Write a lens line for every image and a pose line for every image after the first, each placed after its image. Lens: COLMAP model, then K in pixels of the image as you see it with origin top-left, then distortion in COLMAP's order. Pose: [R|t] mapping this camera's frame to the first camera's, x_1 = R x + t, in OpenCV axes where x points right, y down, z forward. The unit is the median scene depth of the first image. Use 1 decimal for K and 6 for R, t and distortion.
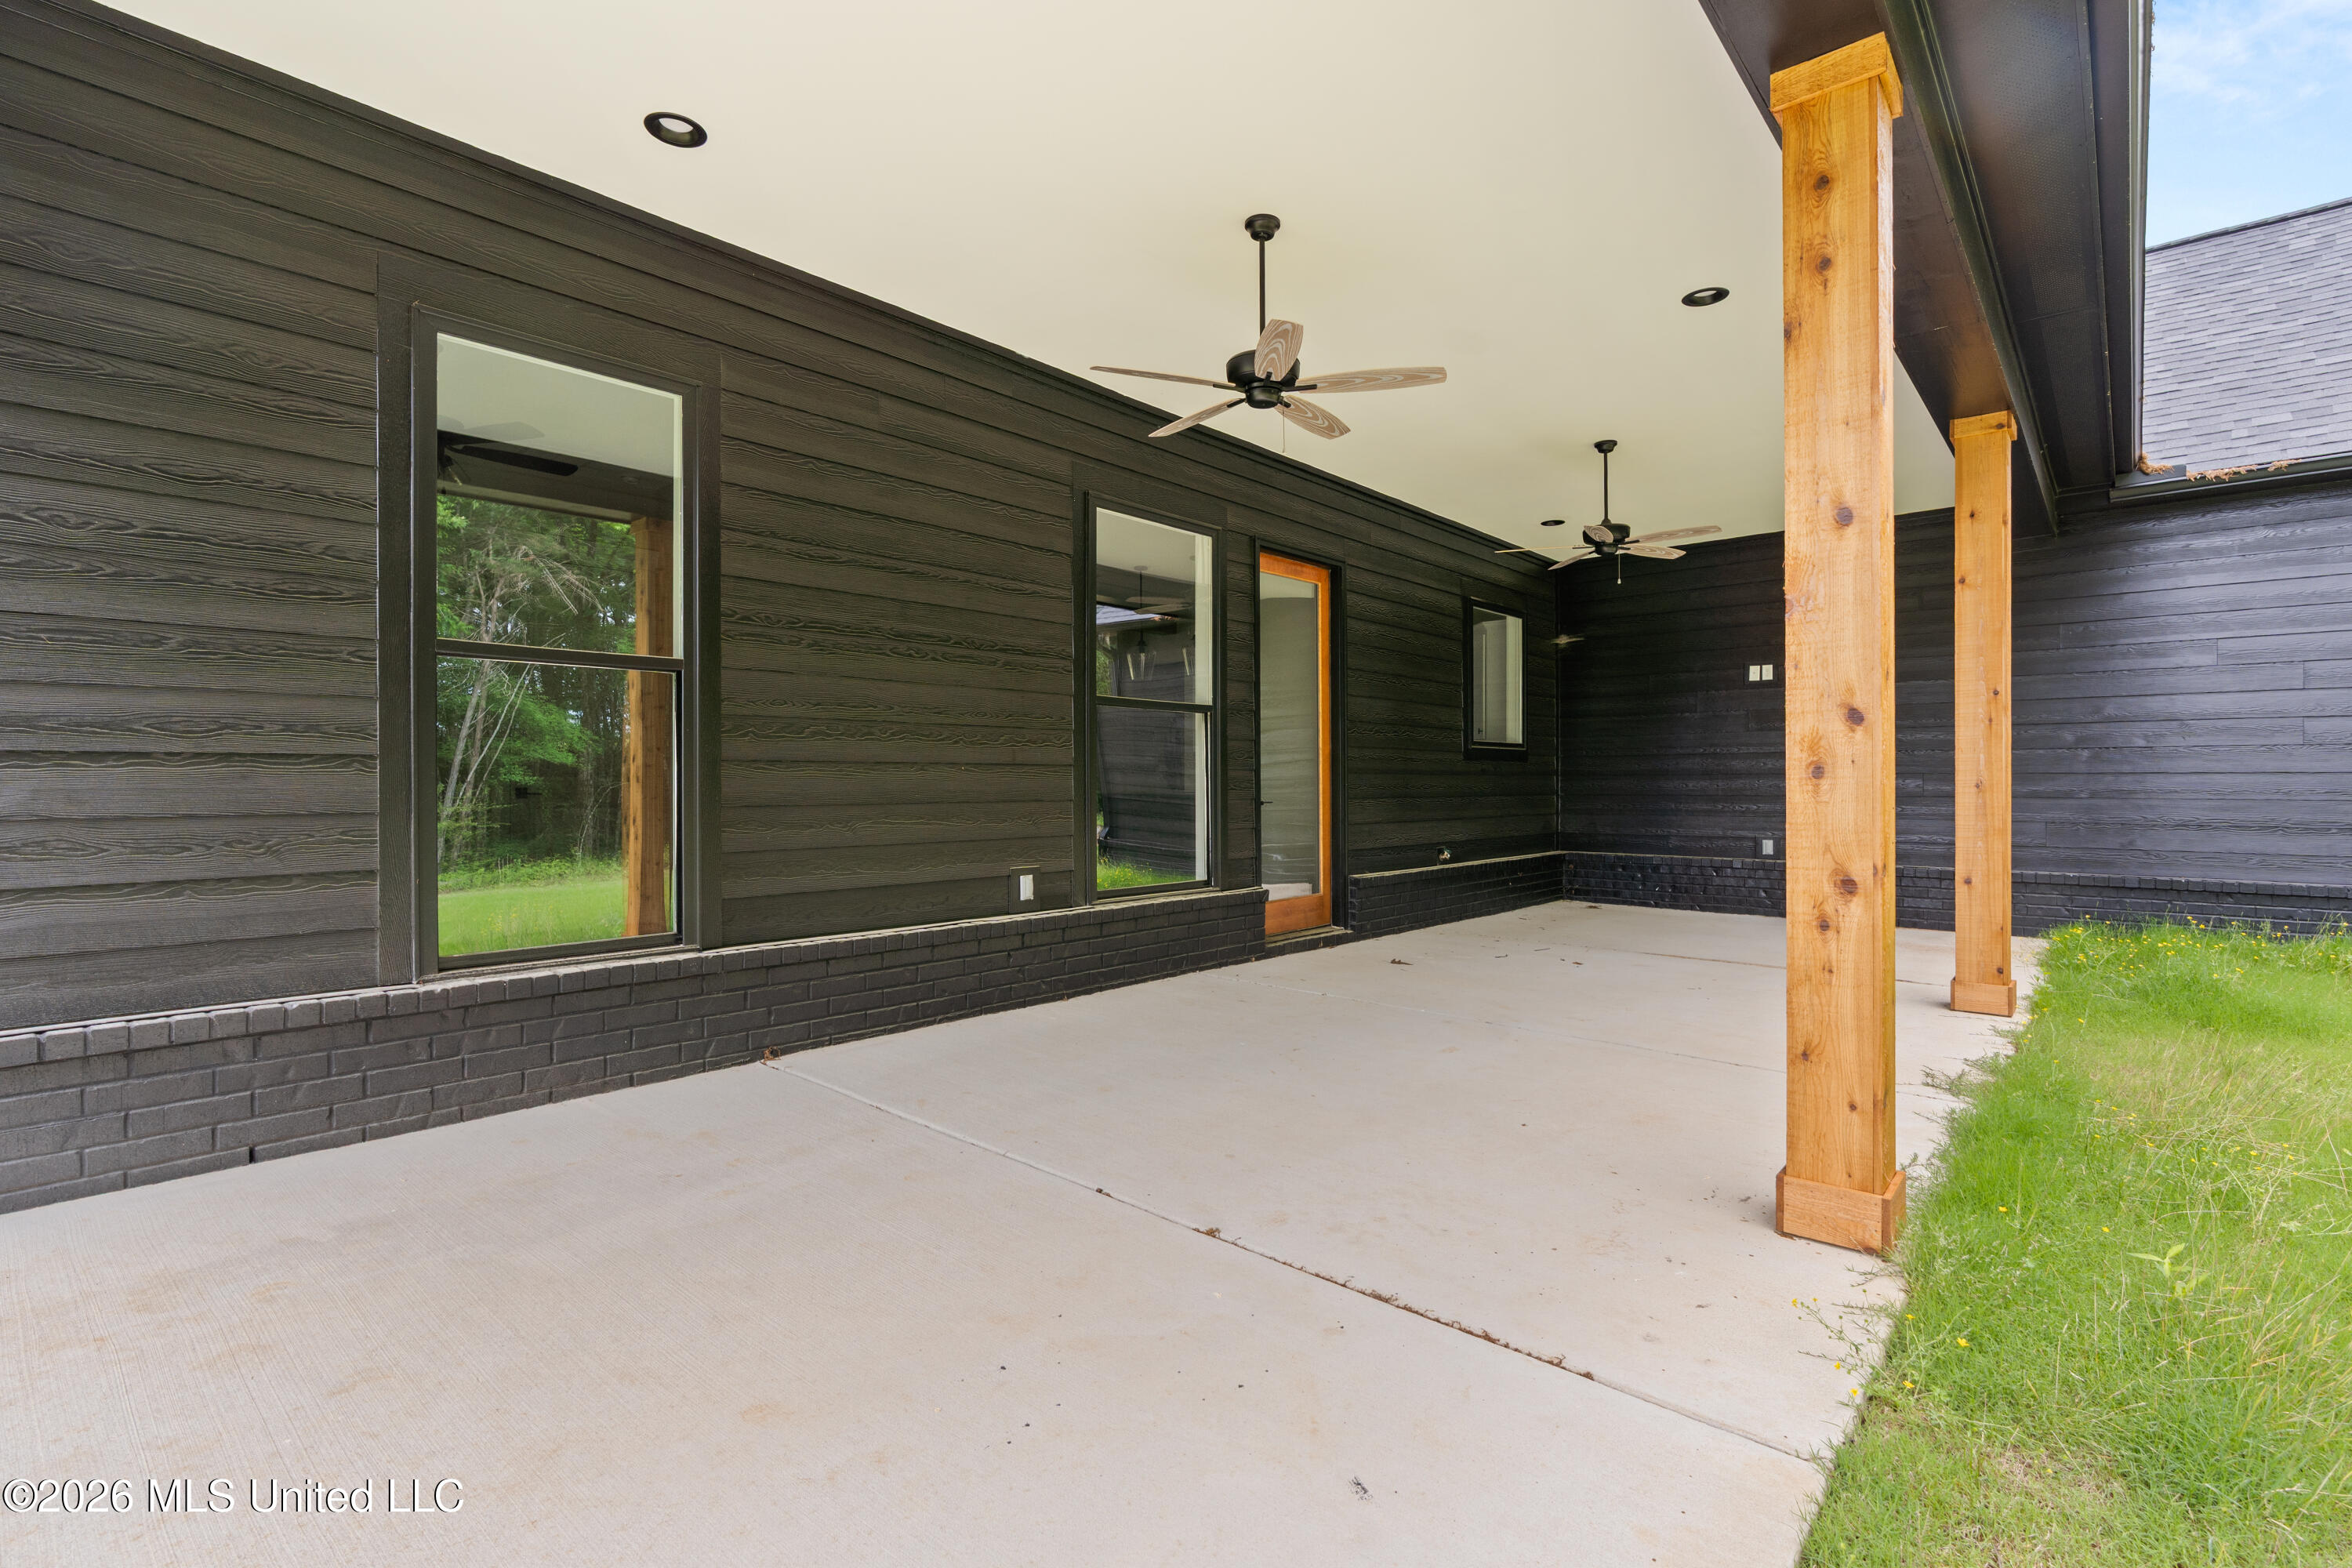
lens RADIAL K [[1088.1, 0, 1189.5], [0, 1088.1, 825.6], [0, 0, 1]] dist [-0.003395, -0.000183]
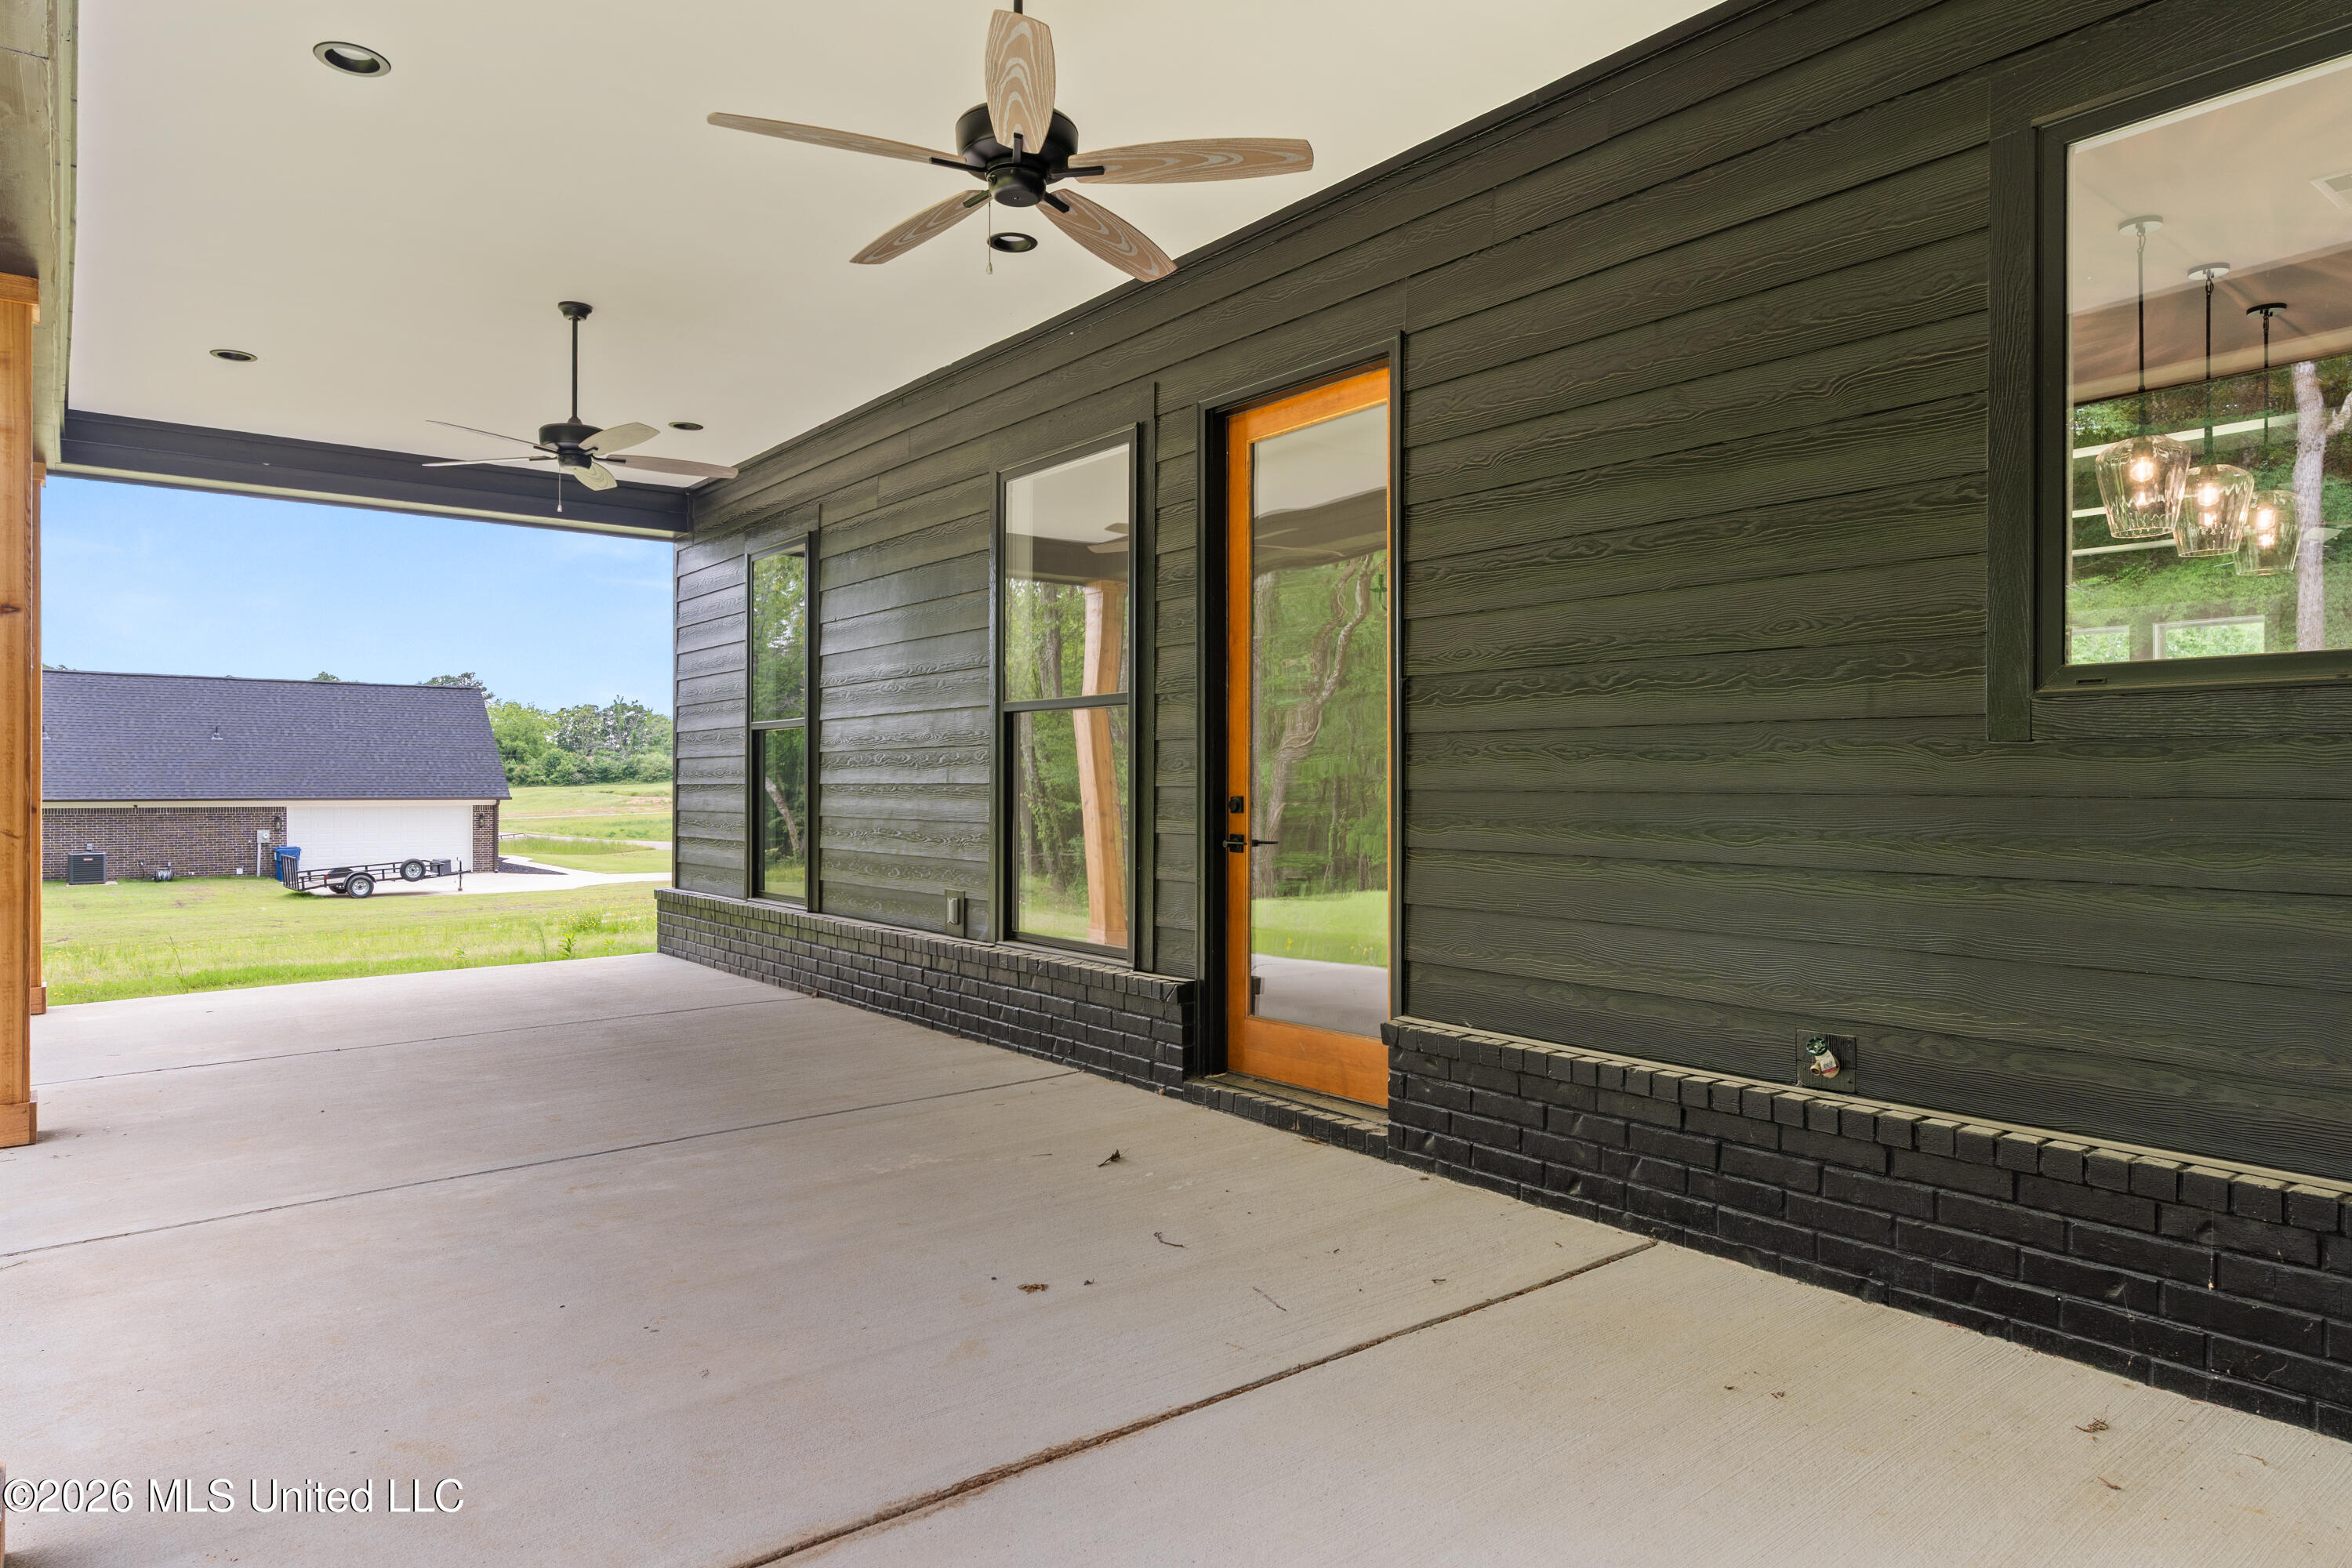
lens RADIAL K [[1339.0, 0, 1176.0], [0, 1339.0, 784.0], [0, 0, 1]] dist [0.002238, 0.000211]
pose [[-0.171462, 0.011759, -0.985121, 0.927305], [-0.033654, 0.999275, 0.017786, -0.077209], [0.984616, 0.036203, -0.170942, 1.308056]]
